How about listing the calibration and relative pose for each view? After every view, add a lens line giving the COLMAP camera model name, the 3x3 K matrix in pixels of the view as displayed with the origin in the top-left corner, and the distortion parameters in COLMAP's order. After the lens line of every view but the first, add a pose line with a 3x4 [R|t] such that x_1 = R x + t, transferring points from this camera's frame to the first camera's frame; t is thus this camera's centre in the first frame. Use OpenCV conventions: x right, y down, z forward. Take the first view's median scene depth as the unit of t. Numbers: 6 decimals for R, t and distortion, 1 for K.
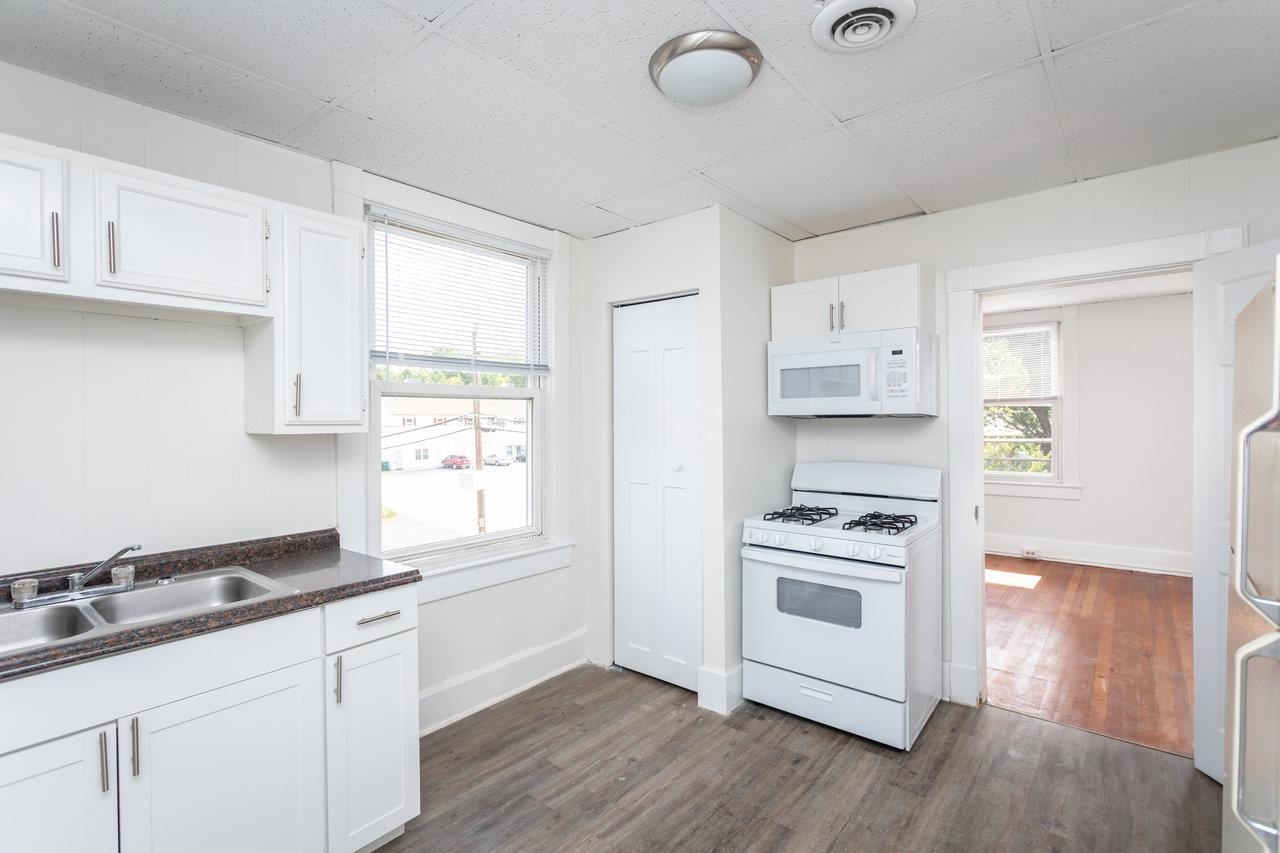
lens RADIAL K [[609.4, 0, 638.0], [0, 609.4, 423.7], [0, 0, 1]] dist [-0.001573, 0.002465]
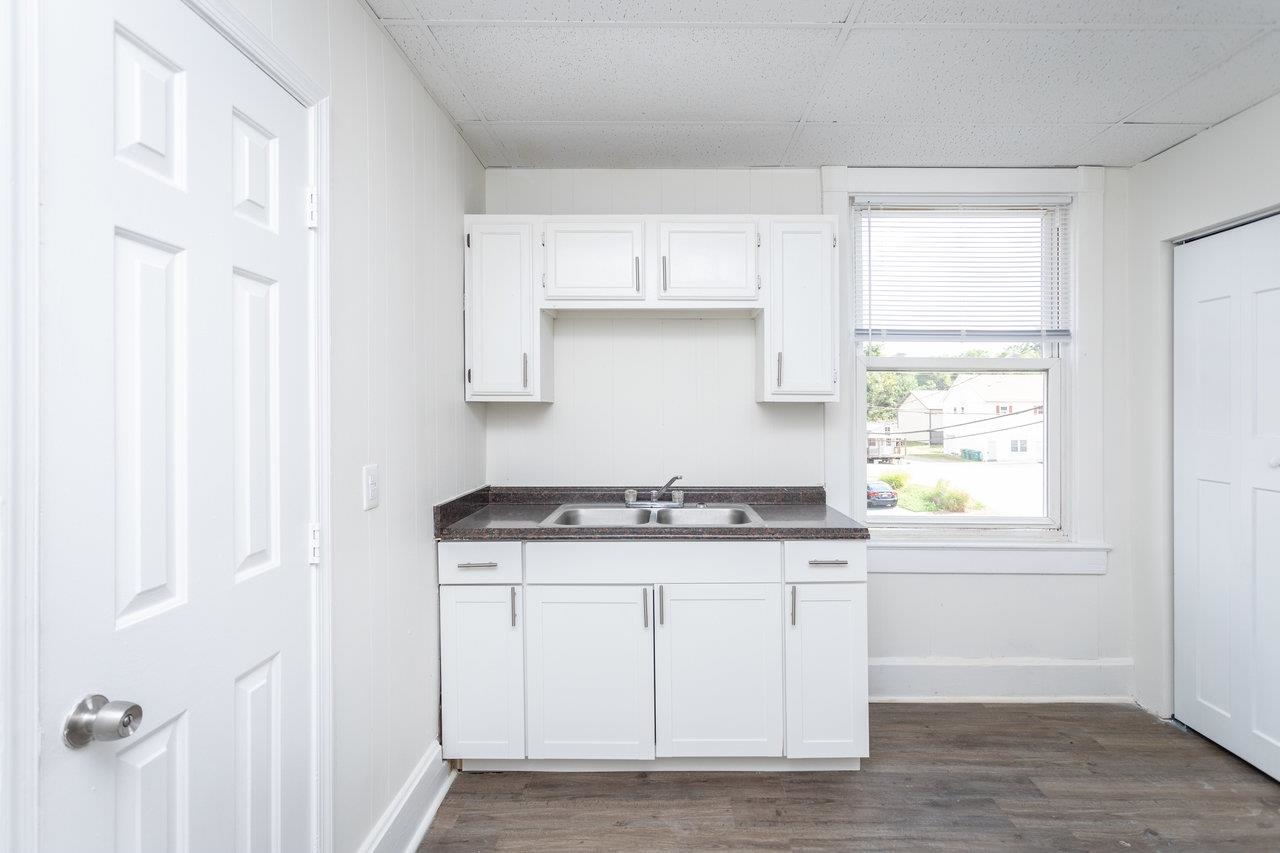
lens RADIAL K [[609.4, 0, 643.2], [0, 609.4, 415.8], [0, 0, 1]] dist [-0.001573, 0.002465]
pose [[0.625884, 0.022368, -0.779595, 0.190882], [-0.015795, 0.999747, 0.016003, 0.025697], [0.779756, 0.002297, 0.626079, 0.015745]]
